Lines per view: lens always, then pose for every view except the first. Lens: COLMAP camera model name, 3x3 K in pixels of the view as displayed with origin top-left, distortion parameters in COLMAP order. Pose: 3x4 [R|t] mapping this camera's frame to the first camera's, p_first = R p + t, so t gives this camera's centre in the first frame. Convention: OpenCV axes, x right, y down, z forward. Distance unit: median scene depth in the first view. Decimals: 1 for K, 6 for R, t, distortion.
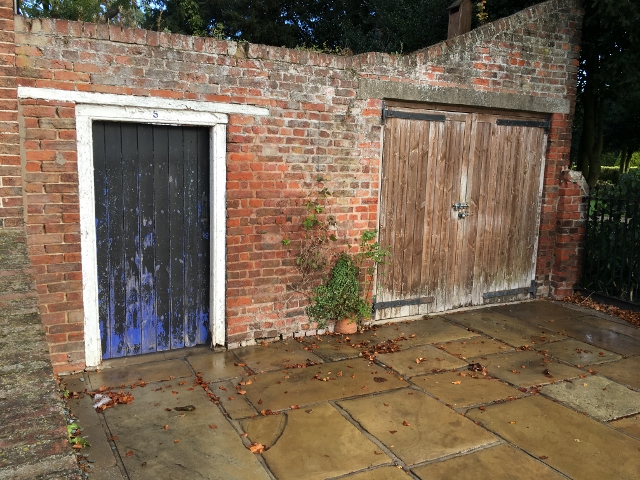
lens RADIAL K [[540.1, 0, 317.1], [0, 540.1, 239.3], [0, 0, 1]] dist [0.089184, -0.120684]
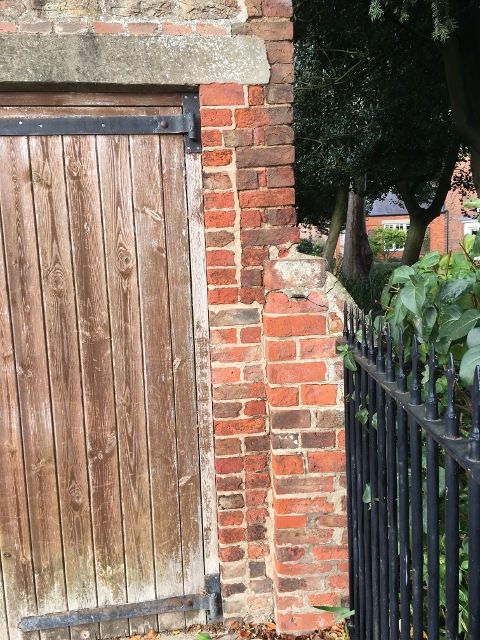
lens RADIAL K [[540.1, 0, 239.1], [0, 540.1, 318.4], [0, 0, 1]] dist [0.089184, -0.120684]
pose [[0.940382, -0.014228, -0.339822, 0.698704], [0.011550, 0.999884, -0.009903, -0.112402], [0.339923, 0.005387, 0.940438, 0.881427]]
